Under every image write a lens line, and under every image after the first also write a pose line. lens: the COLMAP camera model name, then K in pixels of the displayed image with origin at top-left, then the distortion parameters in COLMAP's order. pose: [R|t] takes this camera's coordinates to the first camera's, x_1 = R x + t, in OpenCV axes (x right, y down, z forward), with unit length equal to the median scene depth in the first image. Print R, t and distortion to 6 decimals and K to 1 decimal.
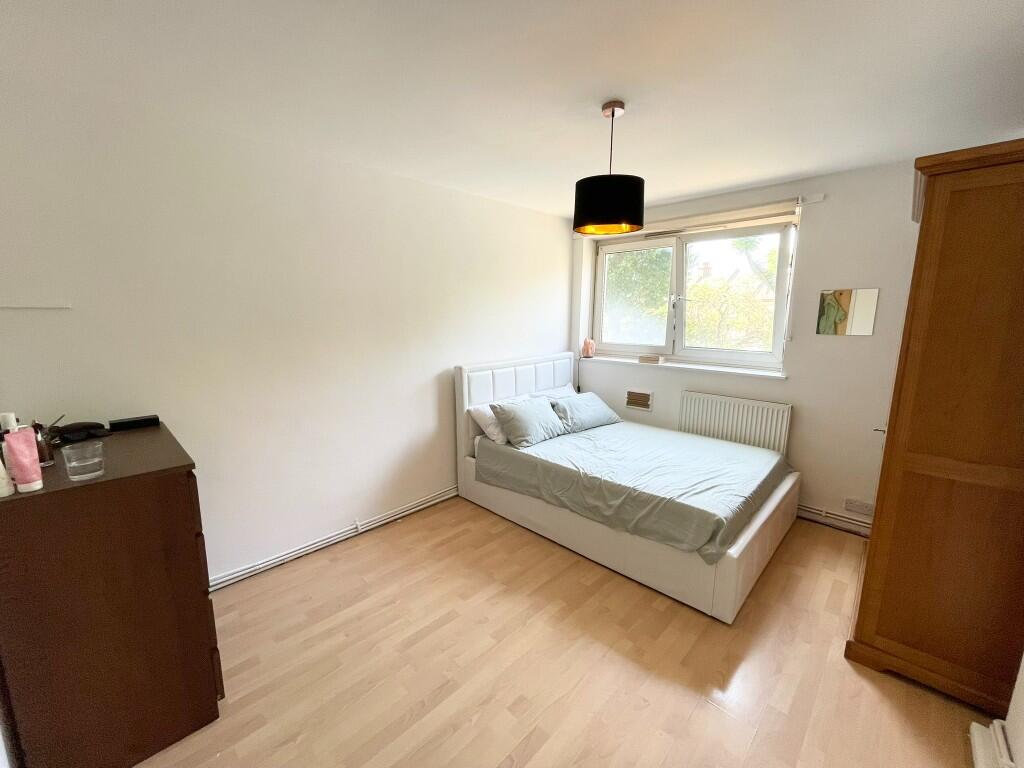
lens RADIAL K [[412.6, 0, 512.6], [0, 412.6, 389.5], [0, 0, 1]] dist [-0.005628, 0.001149]
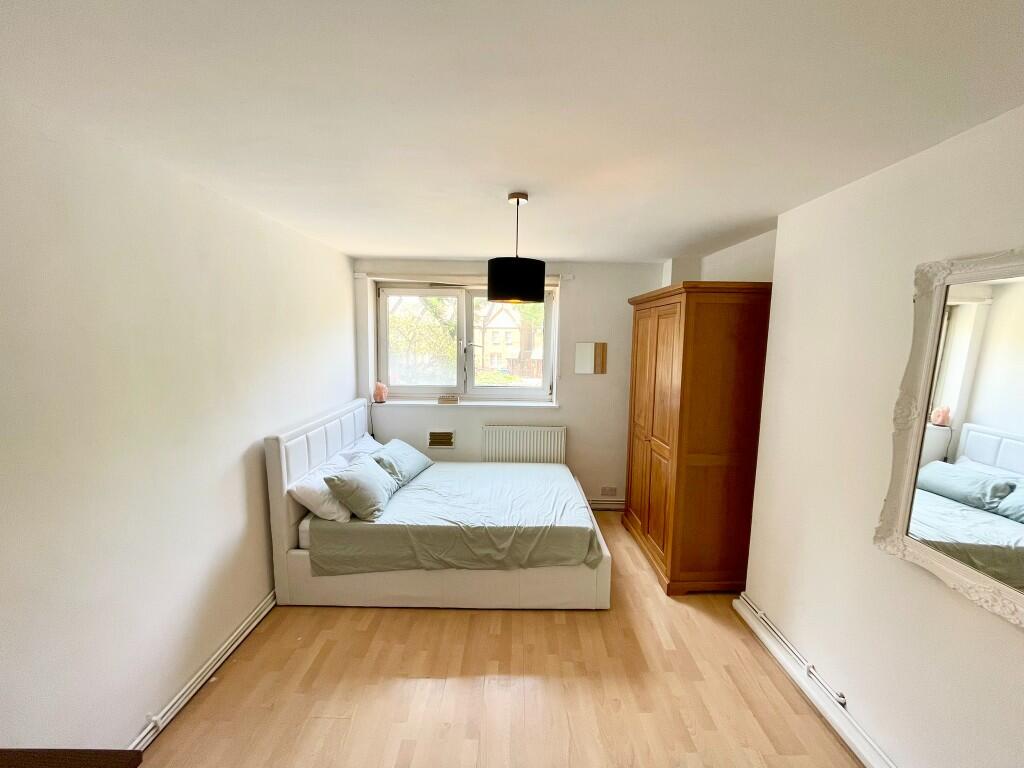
lens RADIAL K [[412.6, 0, 513.4], [0, 412.6, 389.8], [0, 0, 1]] dist [-0.005628, 0.001149]
pose [[0.721560, -0.080679, 0.687635, -0.354349], [0.115604, 0.993284, -0.004767, -0.095361], [-0.682632, 0.082933, 0.726041, 0.140692]]
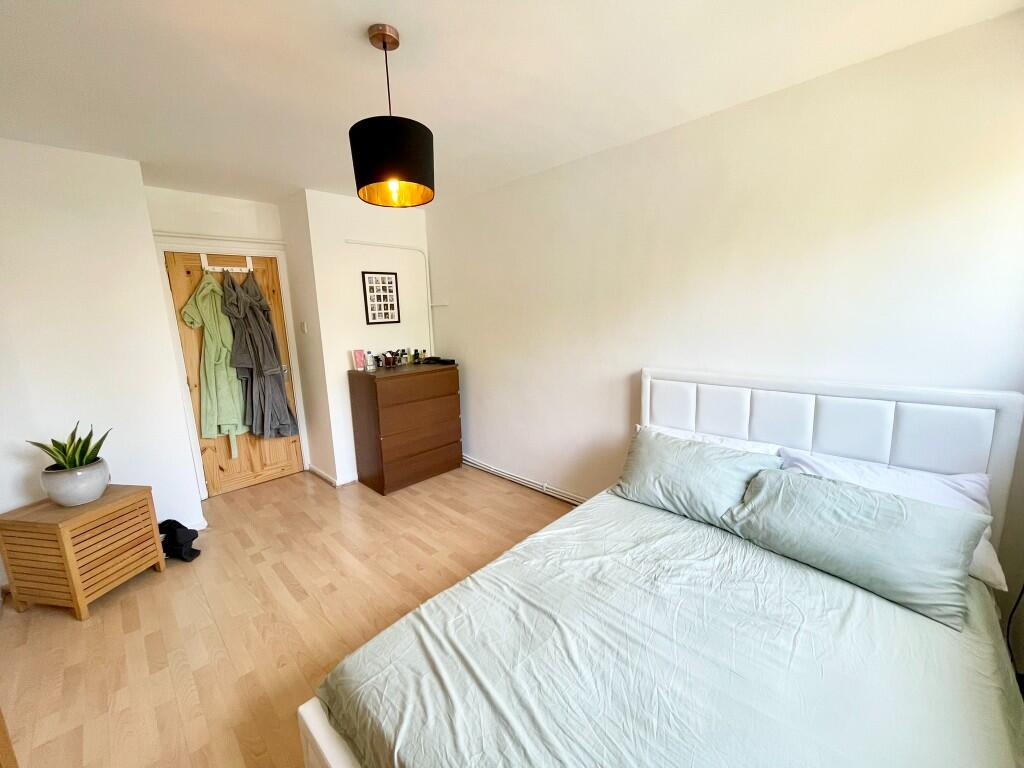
lens RADIAL K [[412.6, 0, 514.5], [0, 412.6, 383.9], [0, 0, 1]] dist [-0.005628, 0.001149]
pose [[0.006947, 0.180333, -0.983581, 0.693899], [-0.152581, 0.972278, 0.177183, -0.139915], [0.988267, 0.148845, 0.034270, 0.799817]]
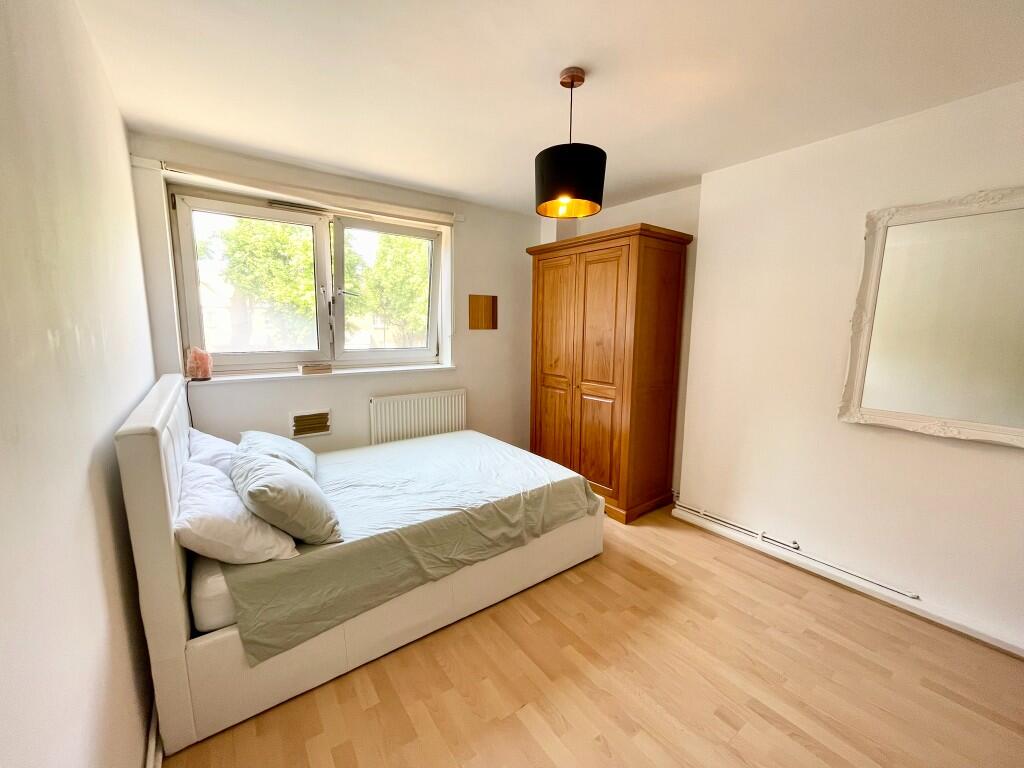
lens RADIAL K [[412.6, 0, 512.8], [0, 412.6, 388.9], [0, 0, 1]] dist [-0.005628, 0.001149]
pose [[0.166024, -0.151483, 0.974417, -0.466277], [0.171176, 0.977557, 0.122805, -0.086740], [-0.971151, 0.146408, 0.188228, 0.645665]]
